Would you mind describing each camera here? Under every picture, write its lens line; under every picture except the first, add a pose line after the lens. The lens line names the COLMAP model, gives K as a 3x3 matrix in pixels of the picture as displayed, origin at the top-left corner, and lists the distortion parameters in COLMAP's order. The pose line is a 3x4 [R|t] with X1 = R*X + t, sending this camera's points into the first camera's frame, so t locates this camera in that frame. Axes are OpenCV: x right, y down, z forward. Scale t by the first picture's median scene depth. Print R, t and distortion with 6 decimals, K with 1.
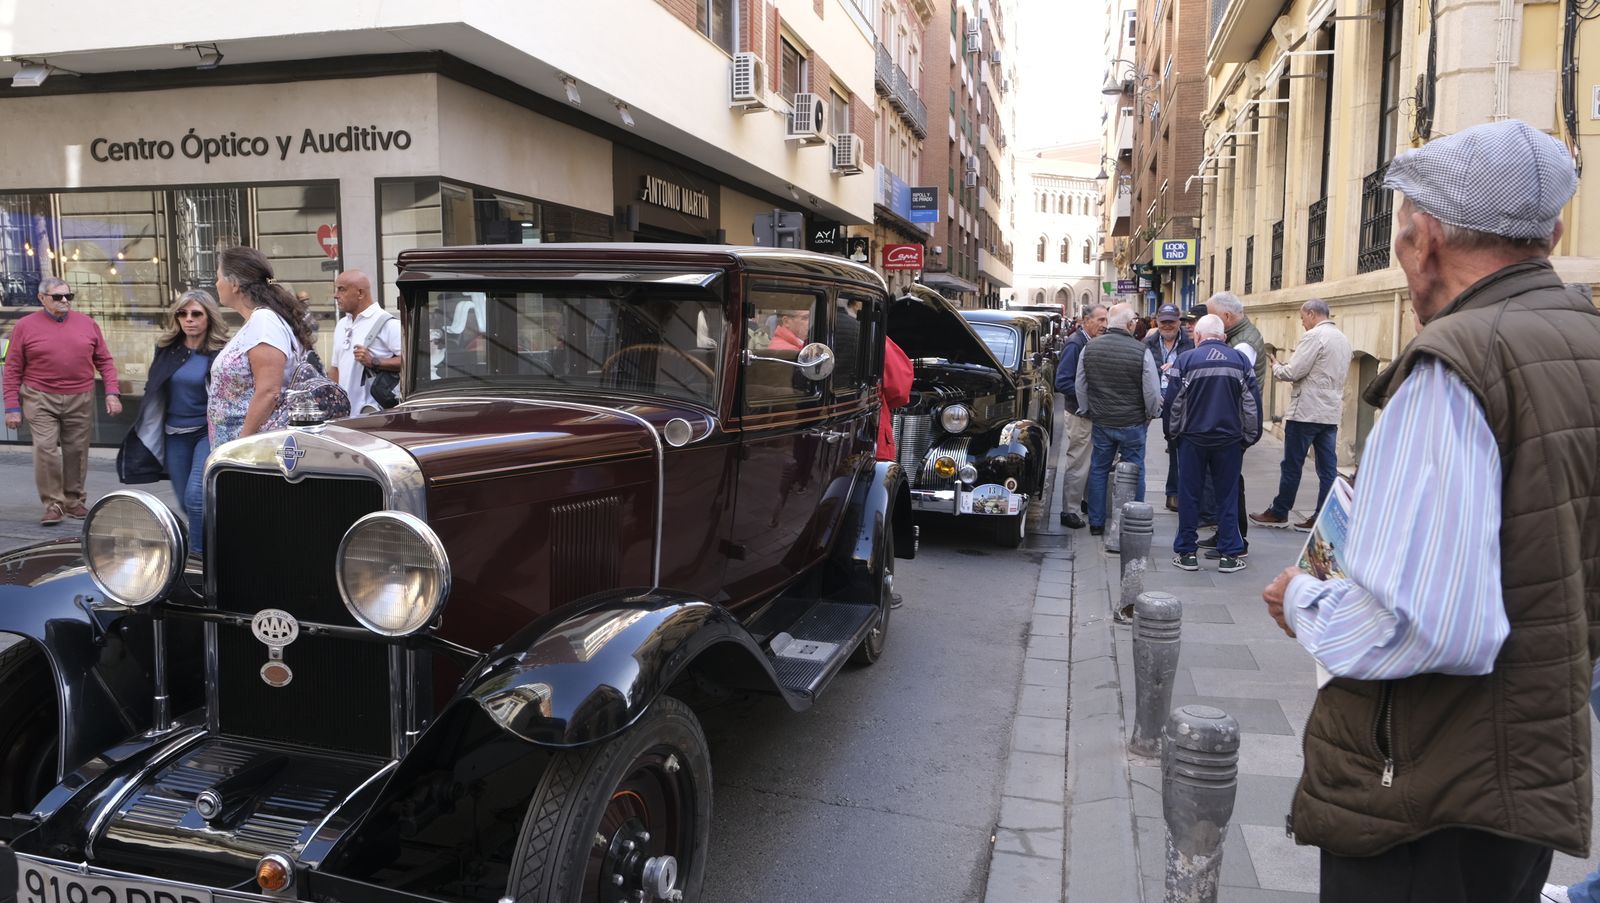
lens RADIAL K [[1083.2, 0, 808.1], [0, 1083.2, 453.0], [0, 0, 1]] dist [-0.029144, 0.013709]
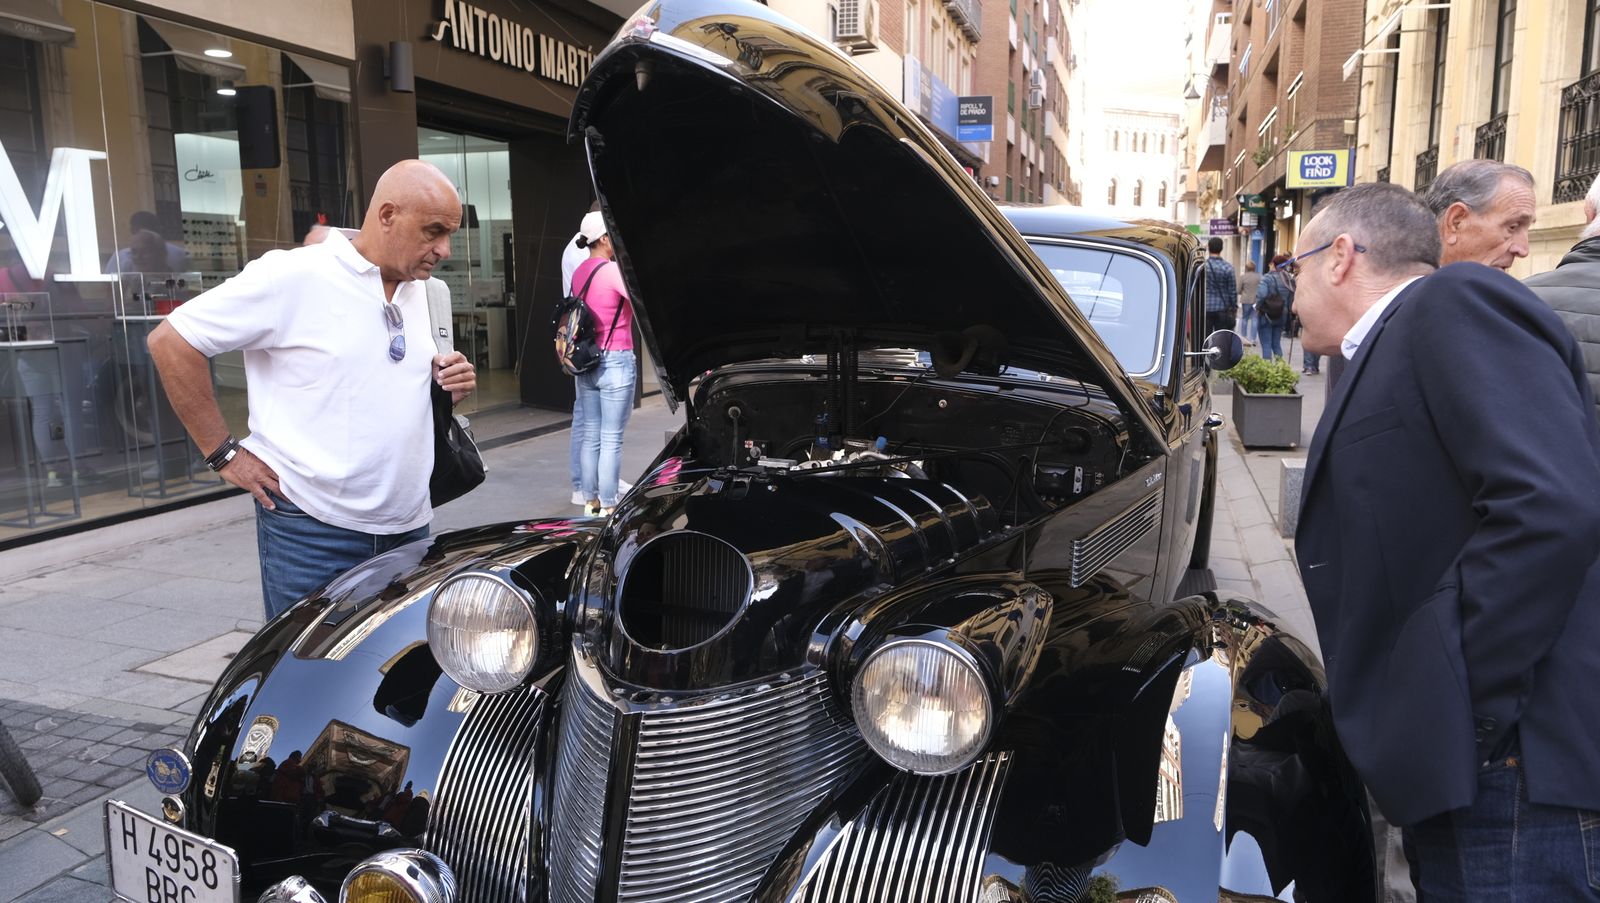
lens RADIAL K [[1049.5, 0, 807.6], [0, 1049.5, 450.7], [0, 0, 1]] dist [-0.037403, 0.008078]
pose [[0.998033, 0.006141, -0.062381, 0.028065], [-0.003218, 0.998897, 0.046847, -0.018746], [0.062600, -0.046555, 0.996952, 0.180091]]
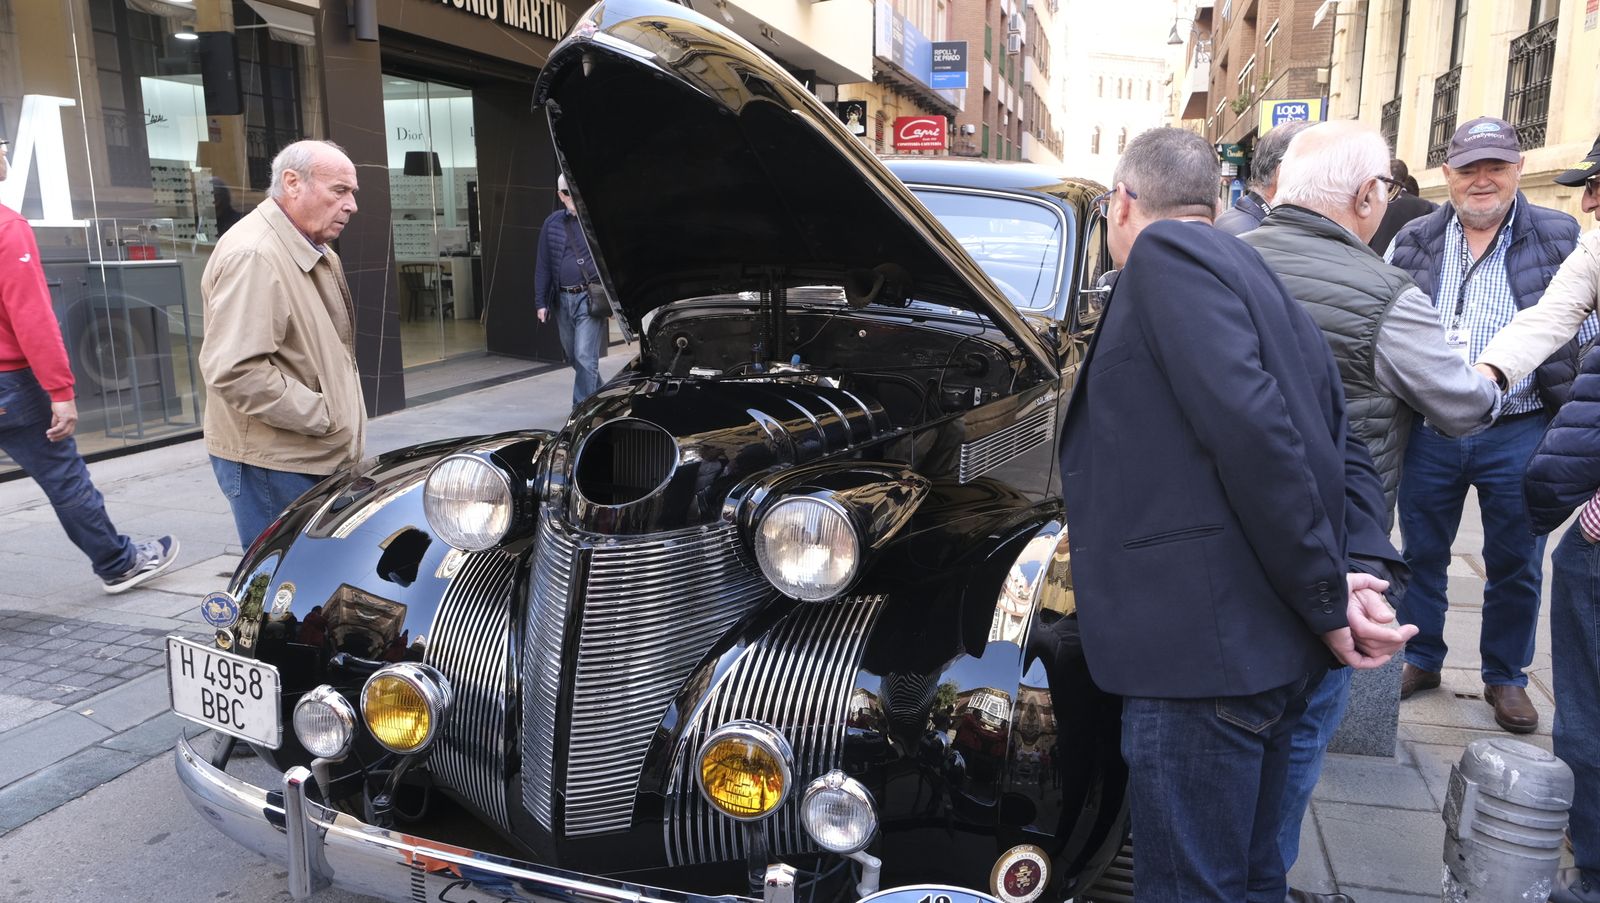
lens RADIAL K [[1083.2, 0, 808.1], [0, 1083.2, 453.0], [0, 0, 1]] dist [-0.029144, 0.013709]
pose [[0.999169, 0.007017, -0.040158, 0.032195], [-0.003478, 0.996157, 0.087517, -0.016639], [0.040618, -0.087304, 0.995353, 0.166066]]
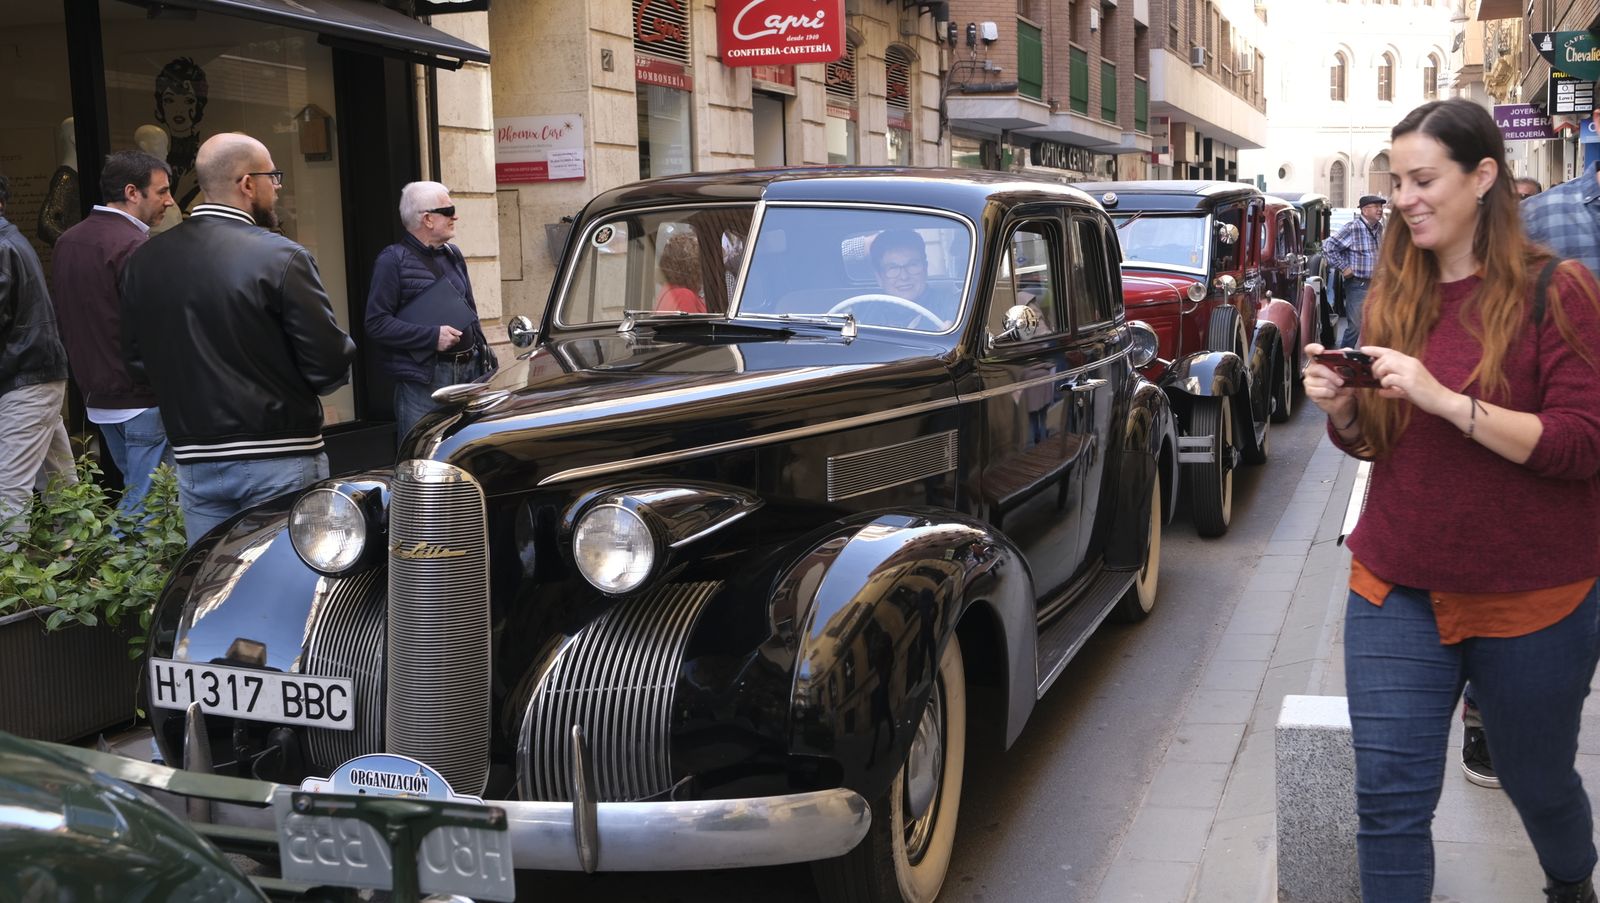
lens RADIAL K [[1628.9, 0, 800.0], [0, 1628.9, 451.5], [0, 0, 1]] dist [-0.014369, -0.004489]
pose [[0.991893, -0.009993, -0.126684, 0.120990], [0.011734, 0.999847, 0.013004, -0.049600], [0.126535, -0.014385, 0.991858, 0.418930]]
